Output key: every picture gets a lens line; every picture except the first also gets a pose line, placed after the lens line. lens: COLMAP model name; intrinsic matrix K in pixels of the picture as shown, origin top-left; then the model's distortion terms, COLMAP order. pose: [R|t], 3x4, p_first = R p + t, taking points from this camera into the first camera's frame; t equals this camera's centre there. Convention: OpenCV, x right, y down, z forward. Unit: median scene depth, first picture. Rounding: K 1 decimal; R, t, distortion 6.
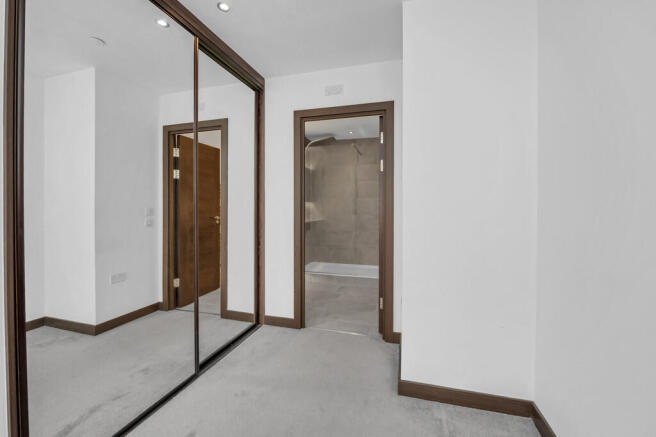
lens RADIAL K [[271.4, 0, 328.4], [0, 271.4, 208.8], [0, 0, 1]] dist [-0.000724, 0.000216]
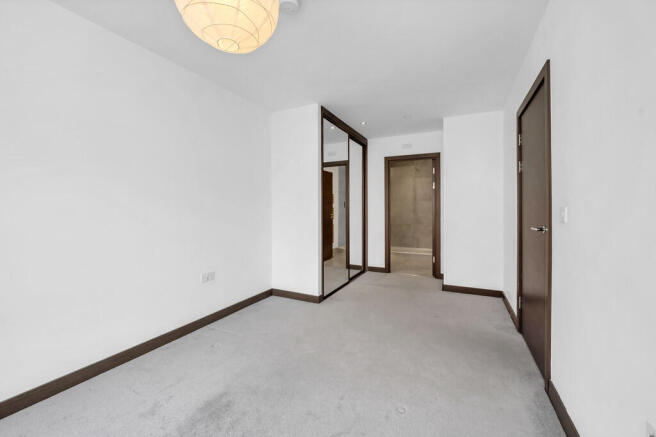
lens RADIAL K [[271.4, 0, 328.4], [0, 271.4, 208.8], [0, 0, 1]] dist [-0.000724, 0.000216]
pose [[0.984633, -0.005049, -0.174563, -0.173996], [0.004881, 0.999987, -0.001390, -0.000488], [0.174568, 0.000517, 0.984645, -0.875759]]
